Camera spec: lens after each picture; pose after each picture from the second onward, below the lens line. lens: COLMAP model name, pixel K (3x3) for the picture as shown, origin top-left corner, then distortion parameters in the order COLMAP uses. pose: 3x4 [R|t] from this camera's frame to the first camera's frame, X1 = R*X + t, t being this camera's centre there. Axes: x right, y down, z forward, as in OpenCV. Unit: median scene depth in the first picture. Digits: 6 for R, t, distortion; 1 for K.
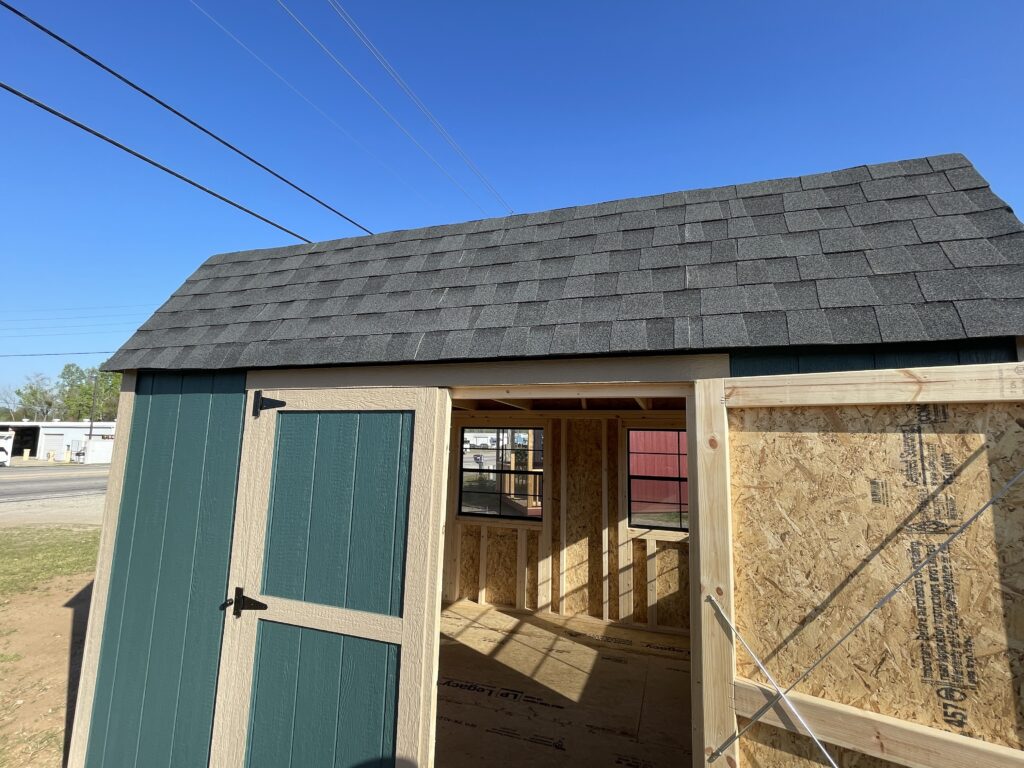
lens RADIAL K [[484.2, 0, 511.2], [0, 484.2, 380.5], [0, 0, 1]] dist [-0.005383, 0.001043]
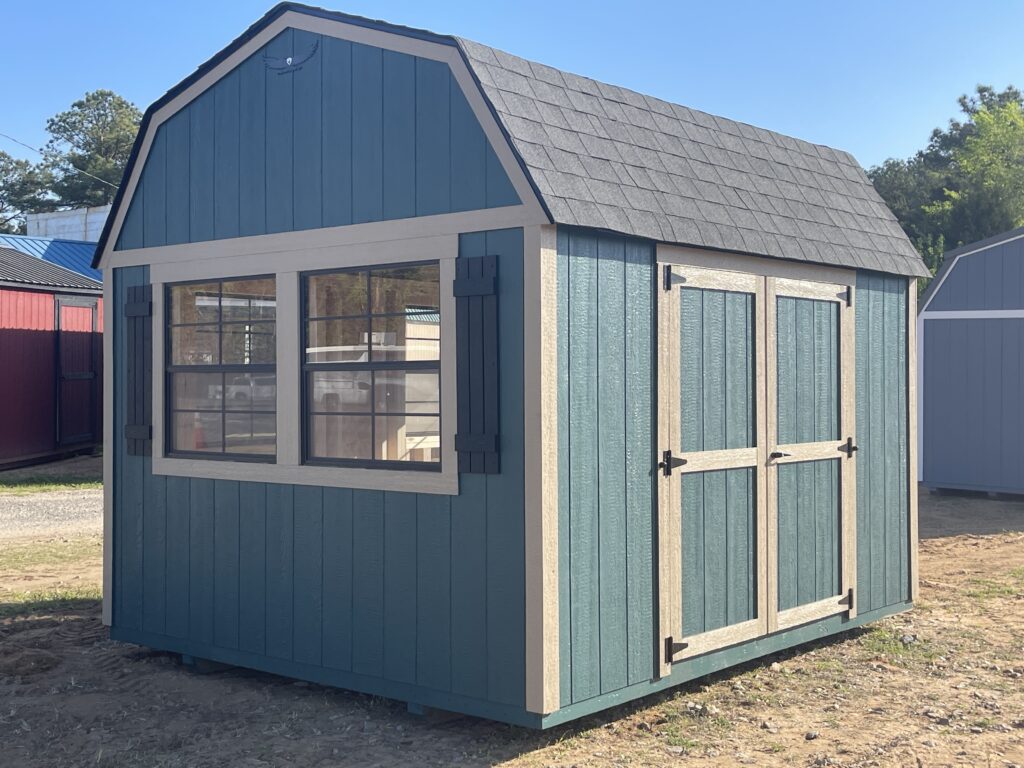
lens RADIAL K [[1312.2, 0, 512.0], [0, 1312.2, 384.0], [0, 0, 1]] dist [0.083232, -0.323711]
pose [[0.370283, -0.029288, 0.928457, -3.001571], [-0.124580, 0.988908, 0.080879, 0.080049], [-0.920527, -0.145616, 0.362527, 0.251735]]
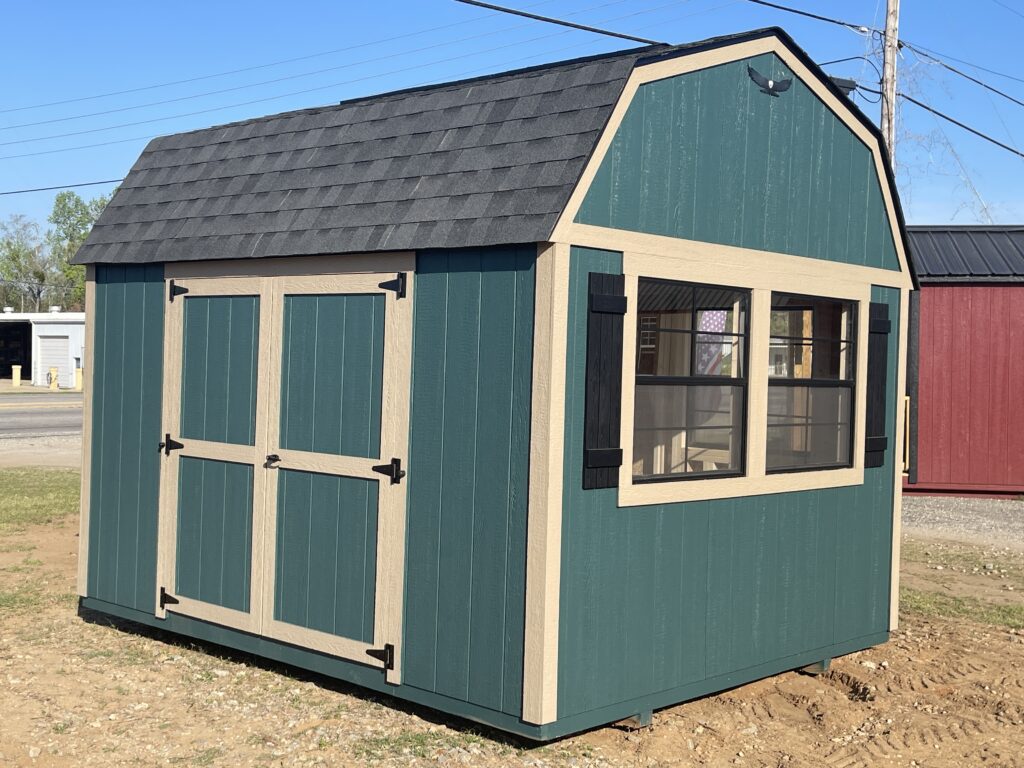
lens RADIAL K [[1312.2, 0, 512.0], [0, 1312.2, 384.0], [0, 0, 1]] dist [0.083232, -0.323711]
pose [[0.912269, 0.010354, -0.409461, 1.521684], [0.050047, 0.989372, 0.136521, -0.122332], [0.406523, -0.145037, 0.902055, -1.580611]]
